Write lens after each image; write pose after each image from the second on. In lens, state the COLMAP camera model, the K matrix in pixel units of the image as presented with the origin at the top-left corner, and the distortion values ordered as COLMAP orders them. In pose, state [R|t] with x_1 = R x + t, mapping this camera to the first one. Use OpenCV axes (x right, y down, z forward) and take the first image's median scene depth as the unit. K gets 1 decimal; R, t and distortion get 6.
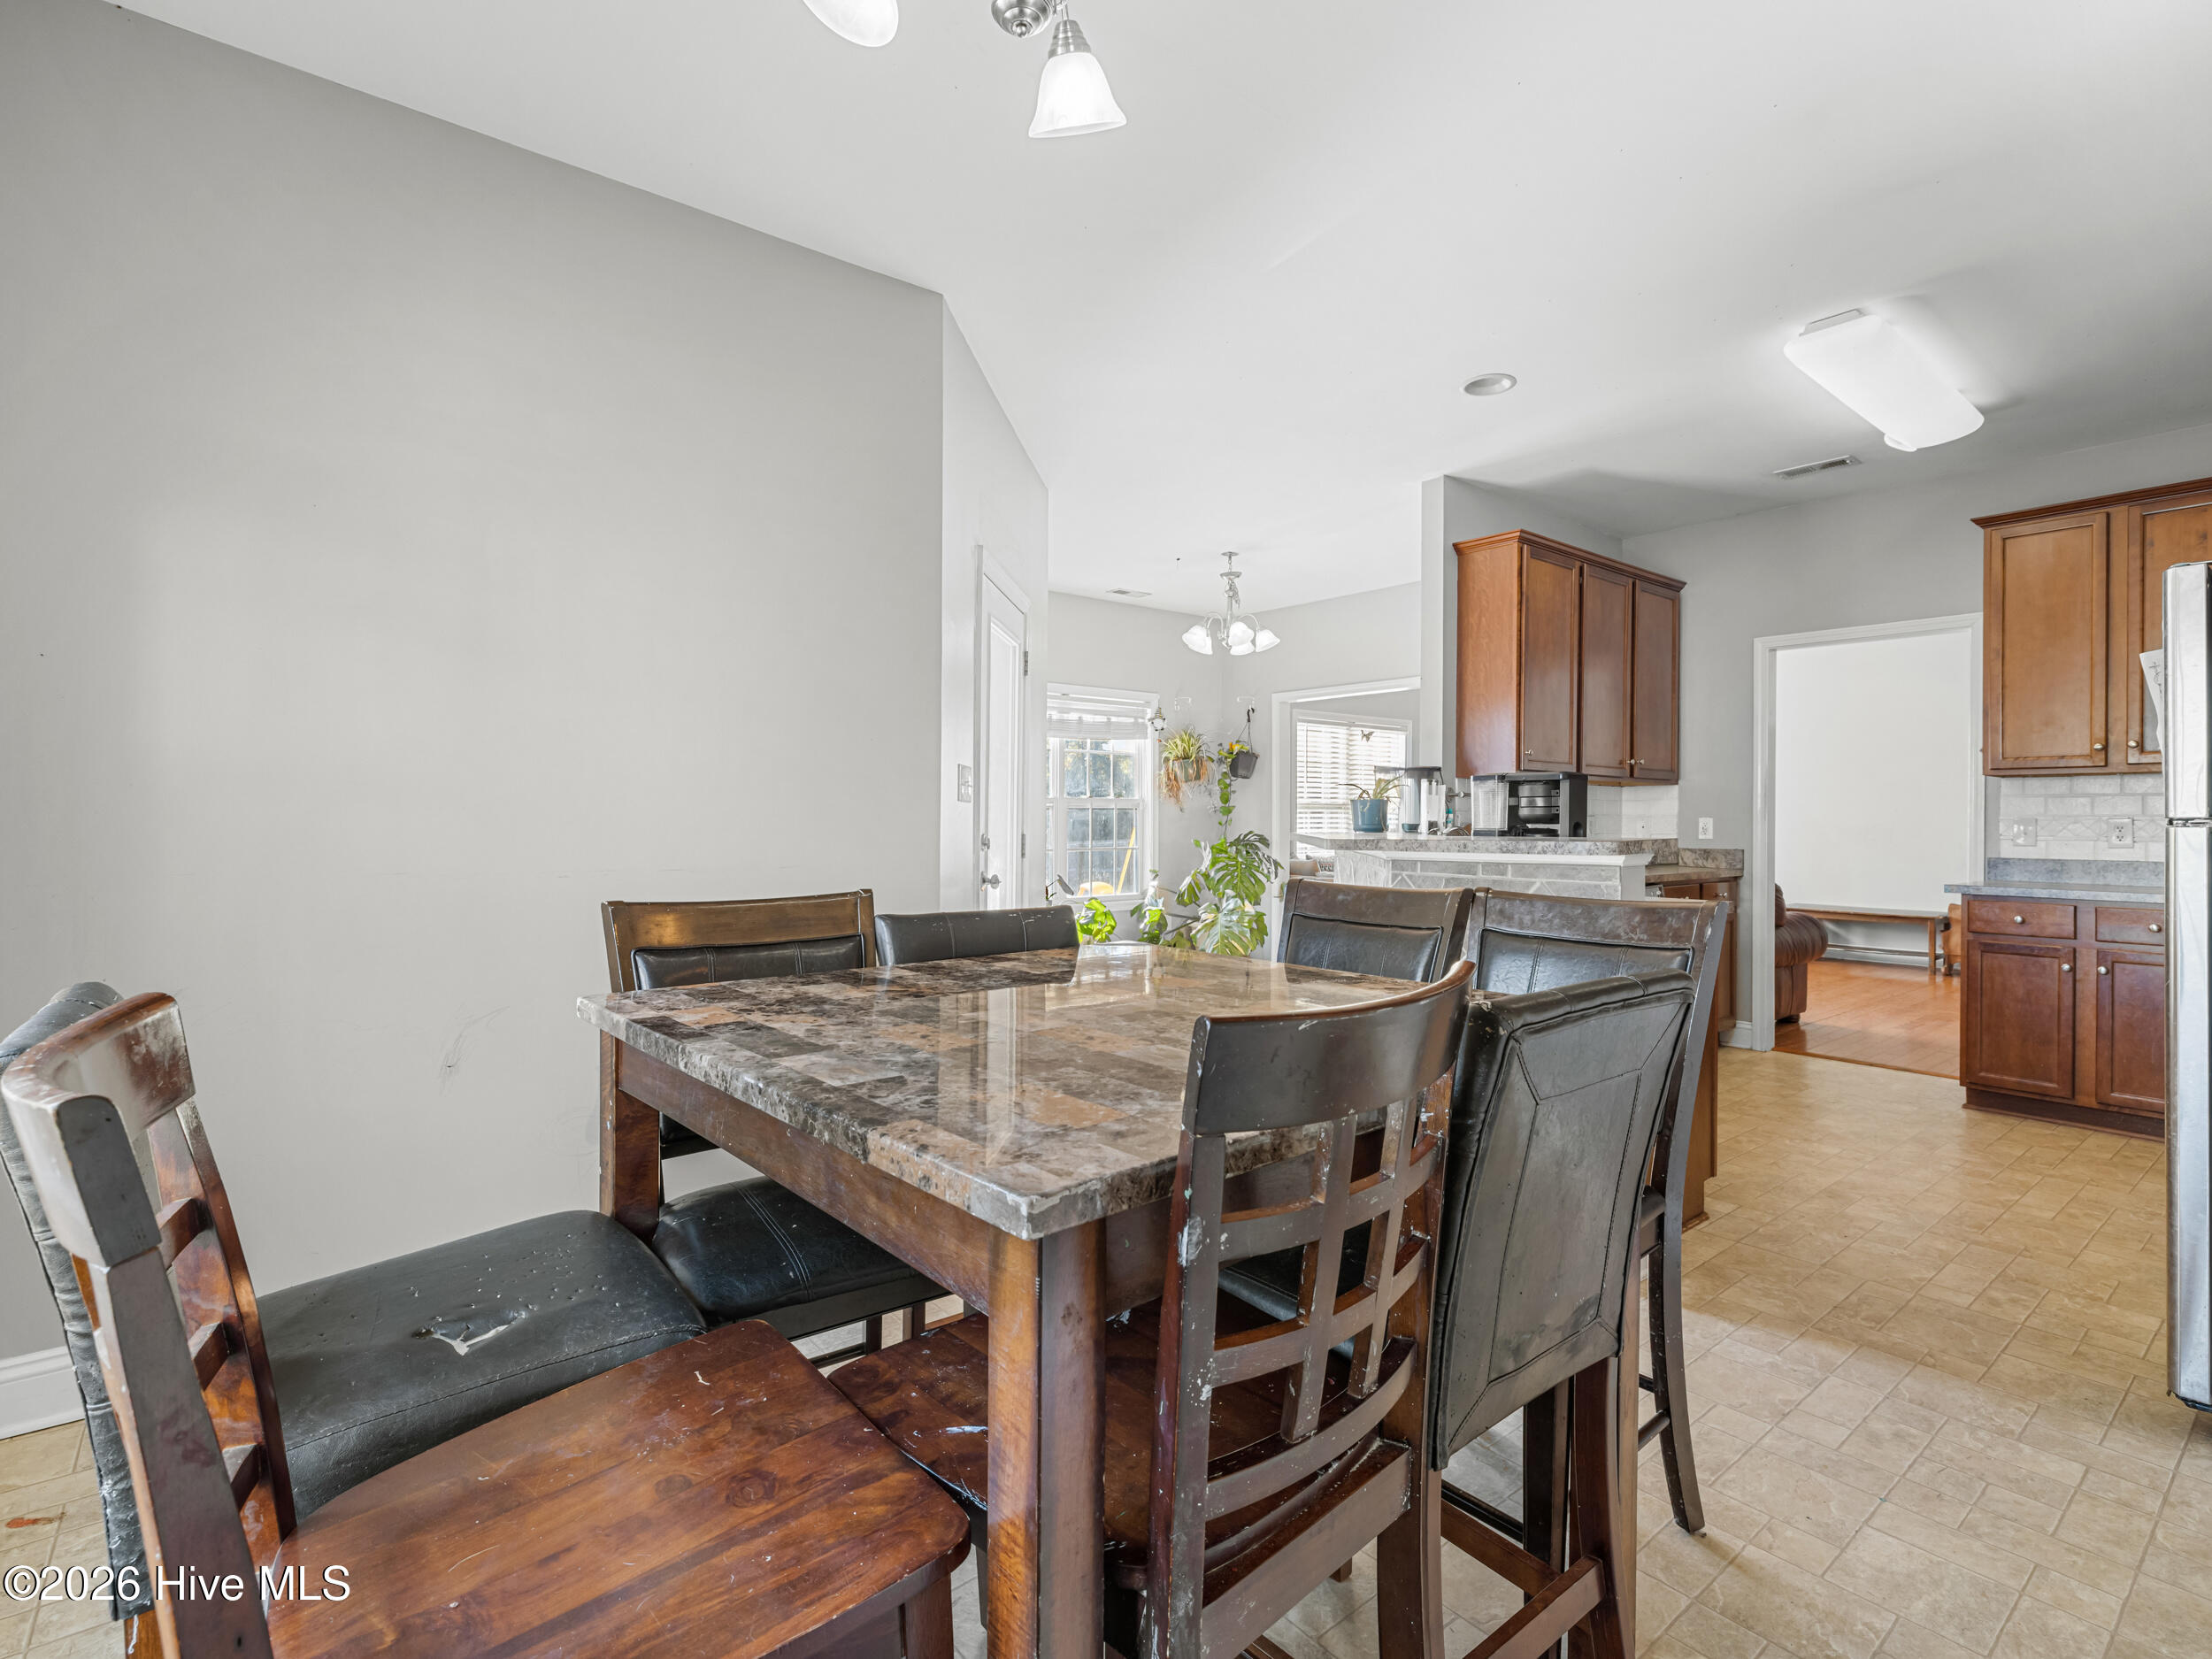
lens RADIAL K [[1054.7, 0, 1106.0], [0, 1054.7, 822.7], [0, 0, 1]] dist [-0.001600, -0.000203]
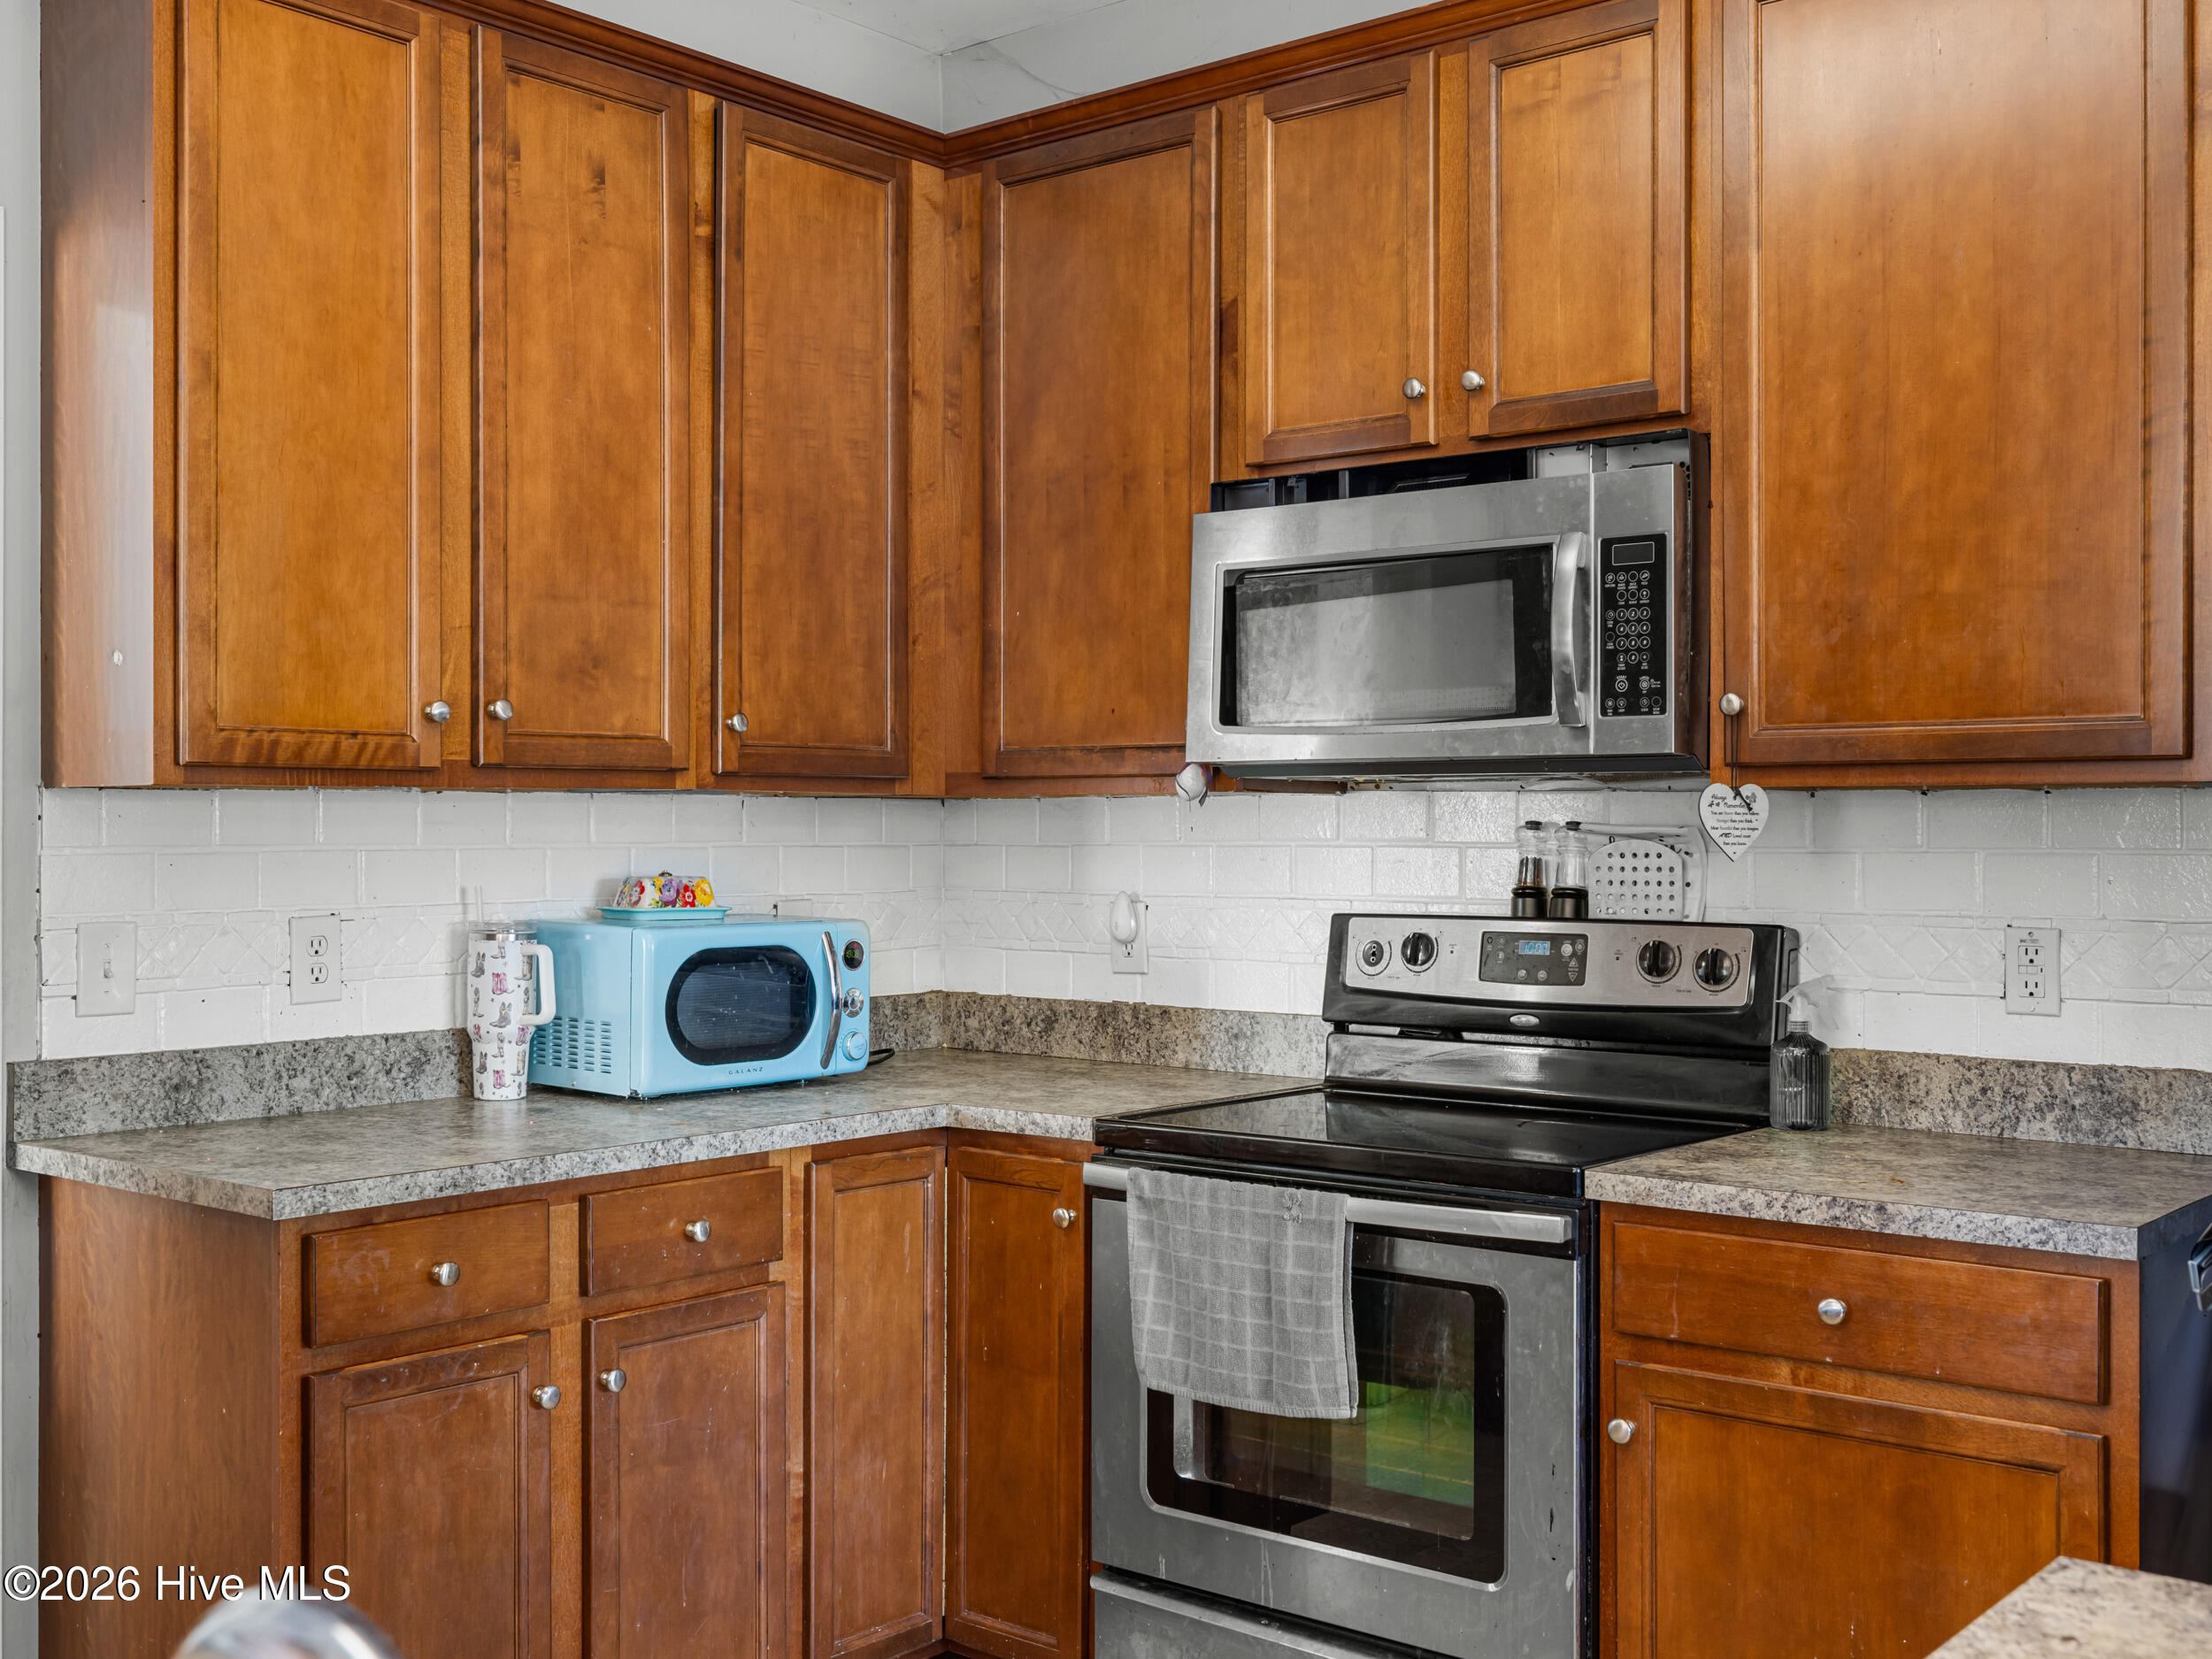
lens RADIAL K [[2335.7, 0, 1106.0], [0, 2335.7, 829.5], [0, 0, 1]] dist [-0.001443, 0.009759]
pose [[-0.192719, -0.008864, 0.981214, 0.155028], [0.001276, 0.999956, 0.009284, -0.037598], [-0.981253, 0.003041, -0.192699, 0.850845]]
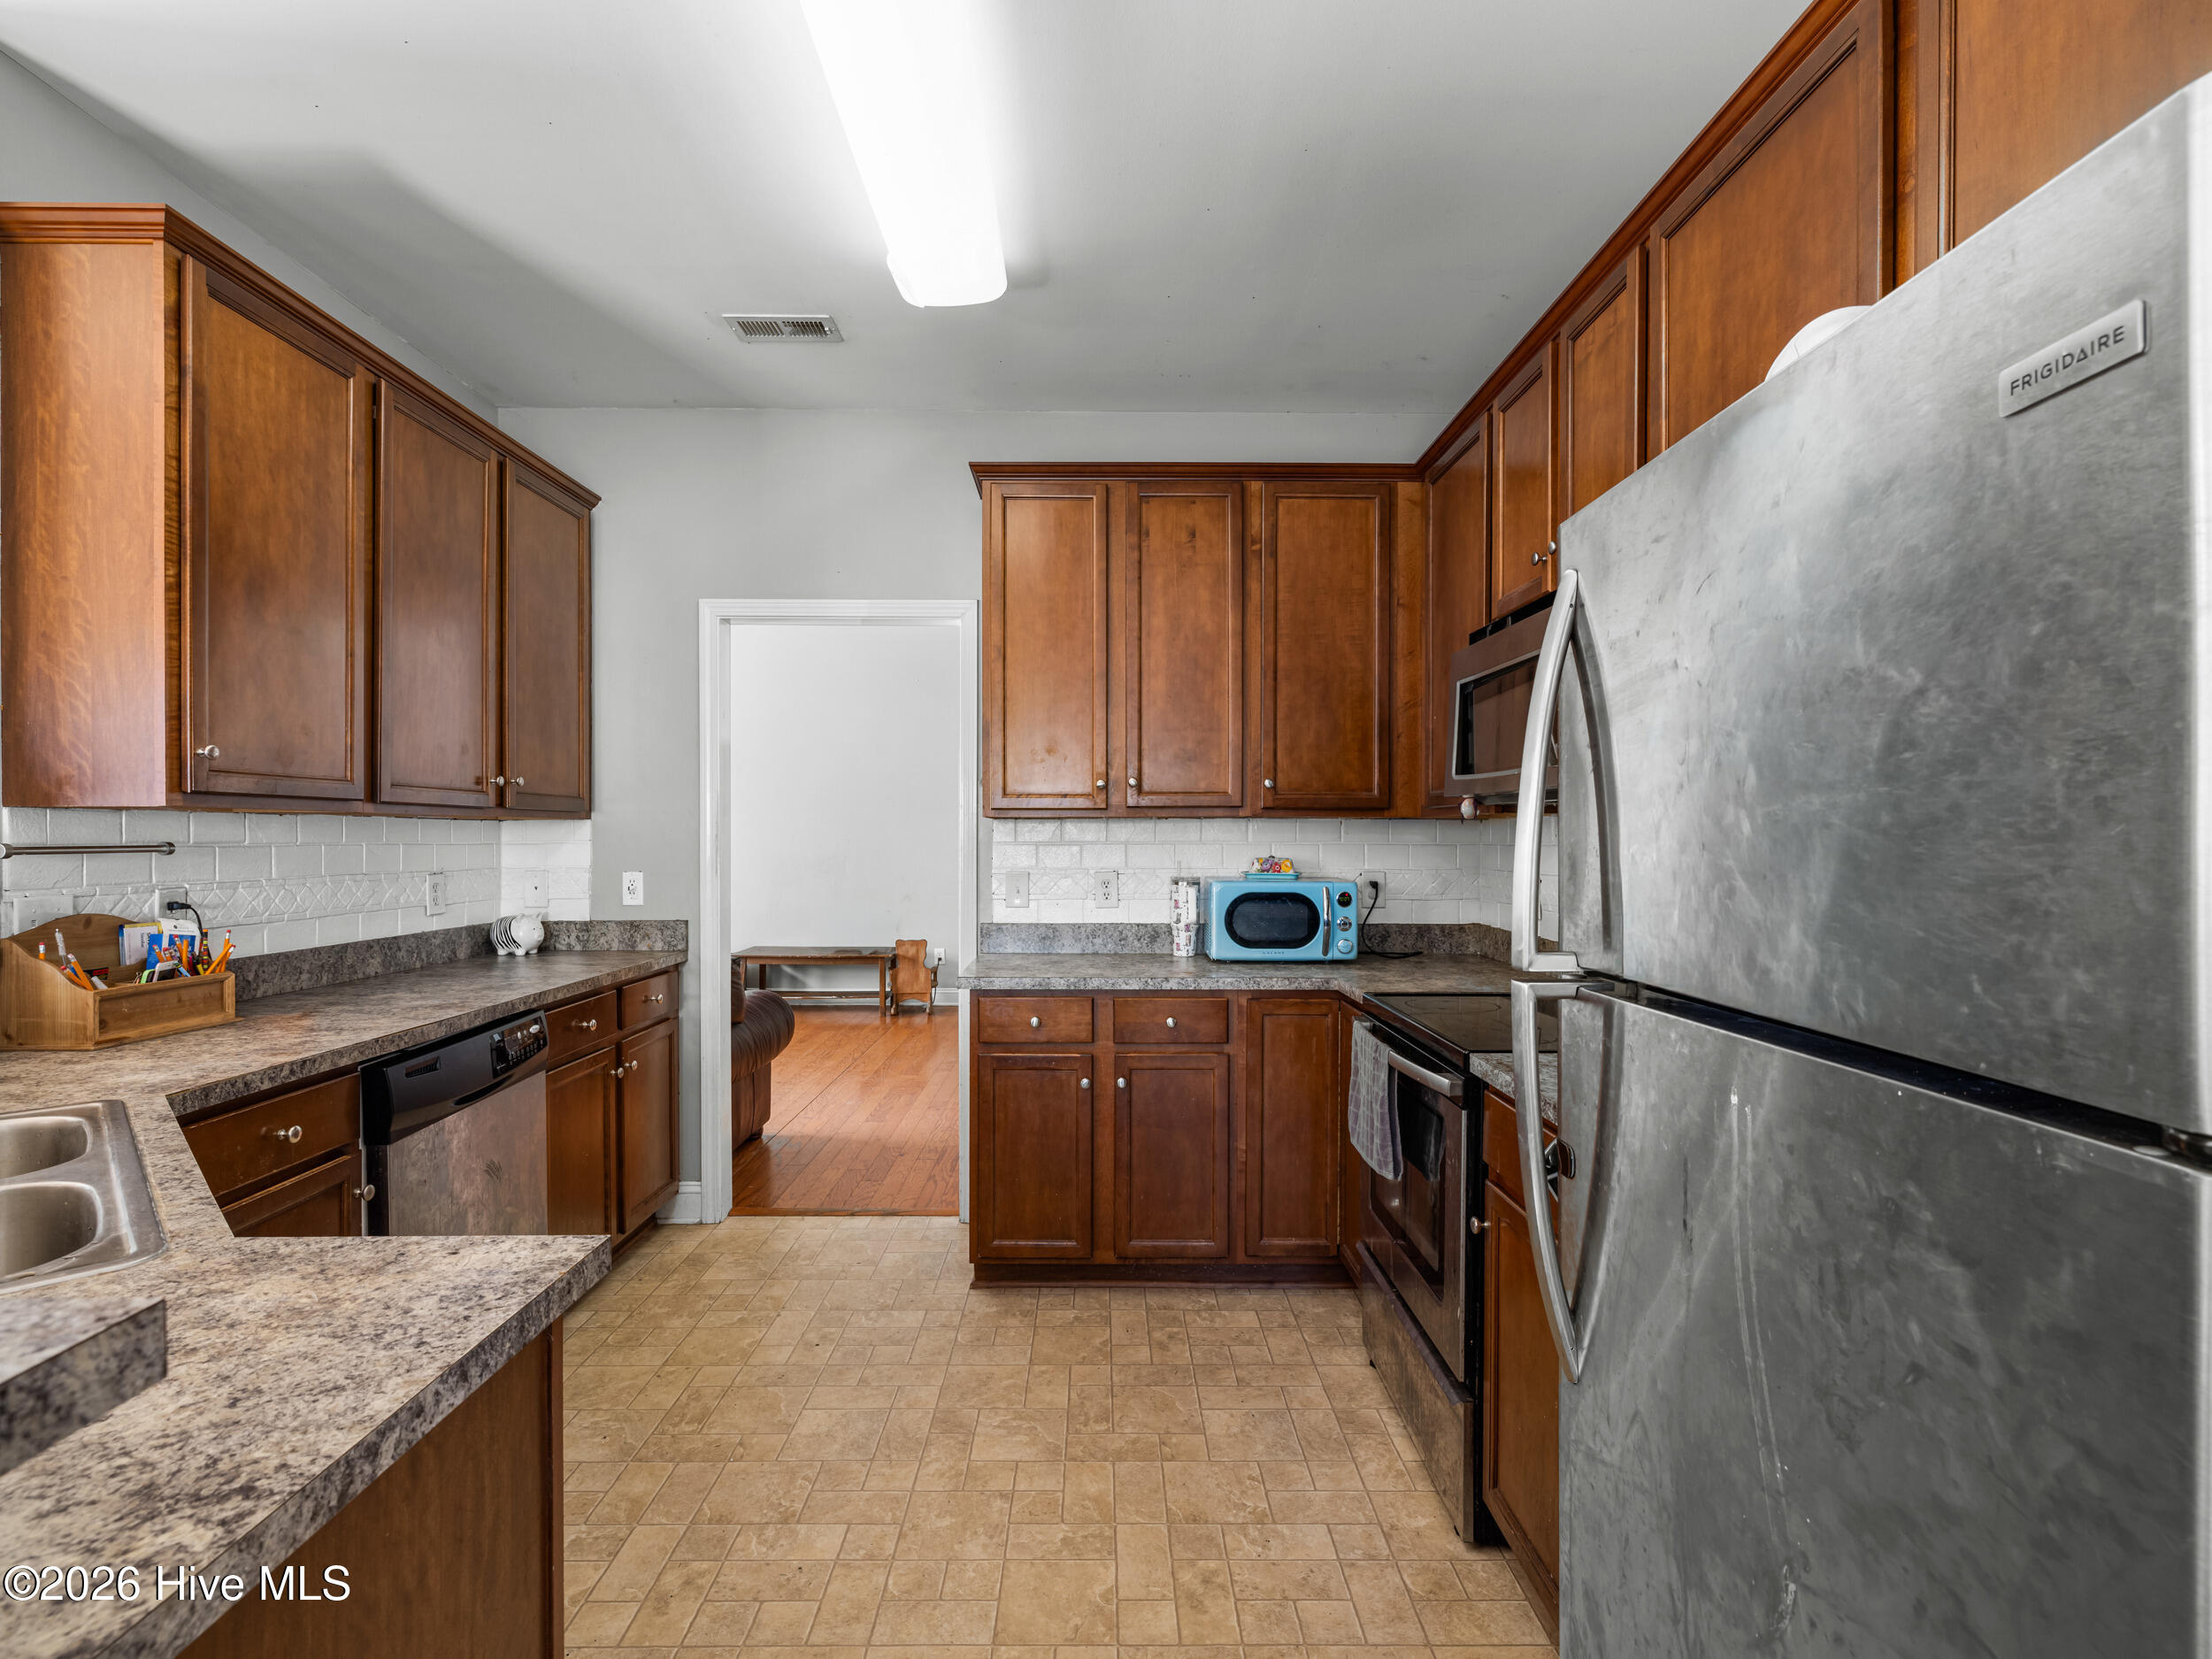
lens RADIAL K [[1071.7, 0, 1104.4], [0, 1071.7, 841.6], [0, 0, 1]] dist [0.000446, 0.000448]
pose [[0.622166, -0.010739, 0.782812, 0.294105], [0.006038, 0.999942, 0.008919, -0.033335], [-0.782862, -0.000823, 0.622194, 0.459002]]
